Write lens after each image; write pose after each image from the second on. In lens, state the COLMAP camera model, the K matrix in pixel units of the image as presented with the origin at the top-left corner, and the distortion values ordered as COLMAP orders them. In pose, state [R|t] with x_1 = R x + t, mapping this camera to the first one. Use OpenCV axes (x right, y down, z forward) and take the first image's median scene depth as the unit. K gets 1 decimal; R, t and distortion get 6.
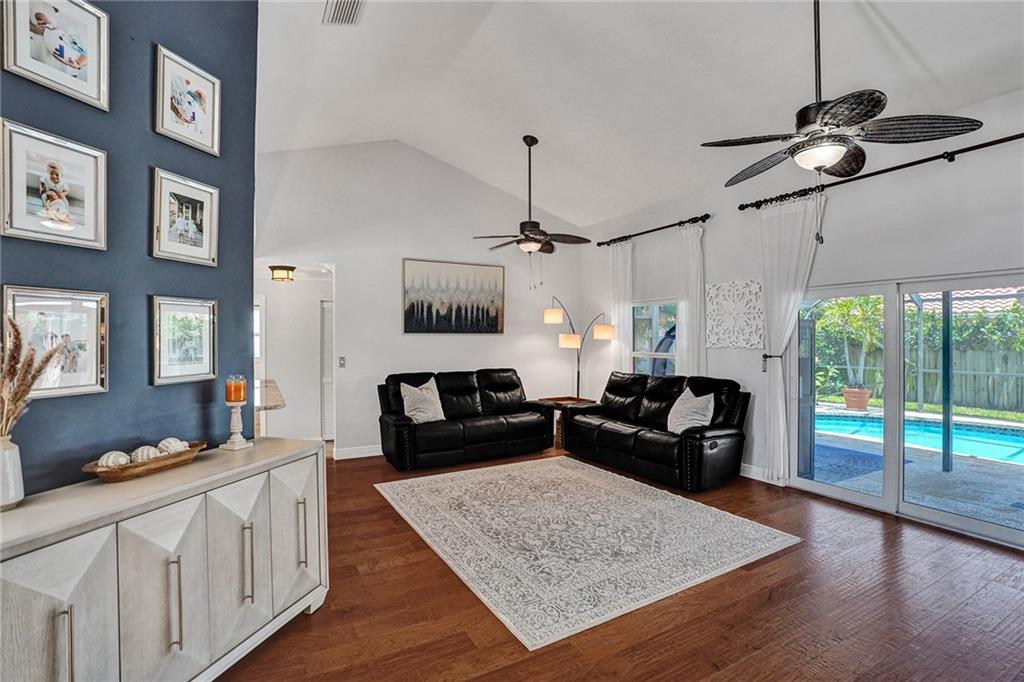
lens RADIAL K [[481.7, 0, 515.0], [0, 481.7, 336.5], [0, 0, 1]] dist [-0.078450, 0.029568]
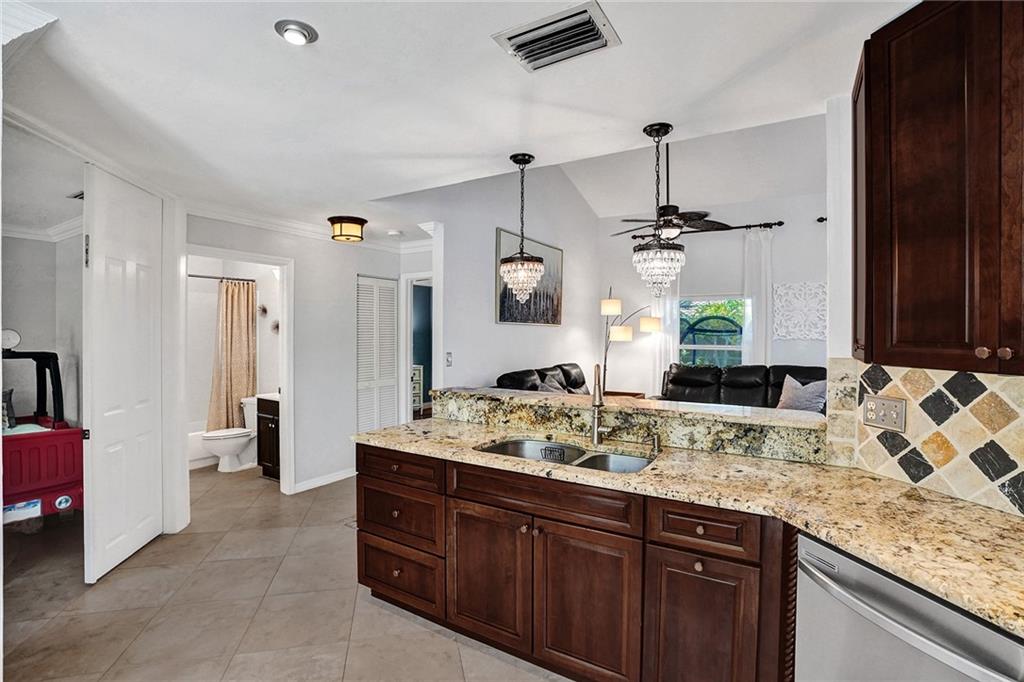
lens RADIAL K [[481.7, 0, 515.0], [0, 481.7, 336.5], [0, 0, 1]] dist [-0.078450, 0.029568]
pose [[0.866118, 0.004673, 0.499818, -0.687947], [-0.007181, 0.999969, 0.003095, 0.017137], [-0.499789, -0.006270, 0.866125, 0.333985]]
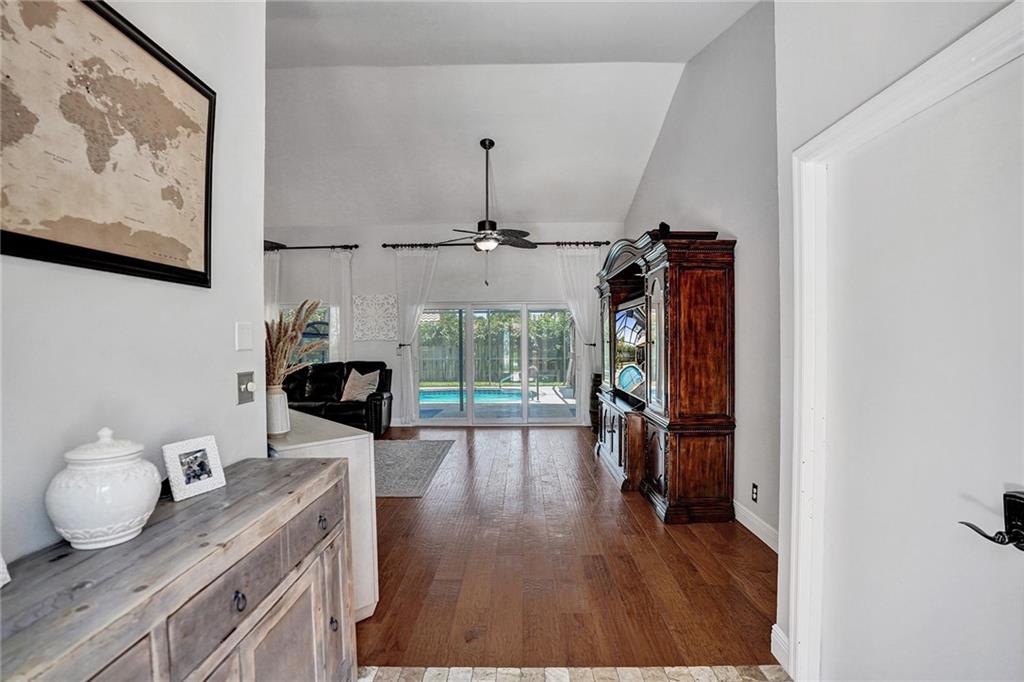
lens RADIAL K [[481.7, 0, 515.0], [0, 481.7, 336.5], [0, 0, 1]] dist [-0.078450, 0.029568]
pose [[0.501217, 0.001370, 0.865321, -0.557497], [0.007520, 0.999954, -0.005939, 0.022505], [-0.865289, 0.009484, 0.501183, -0.100750]]
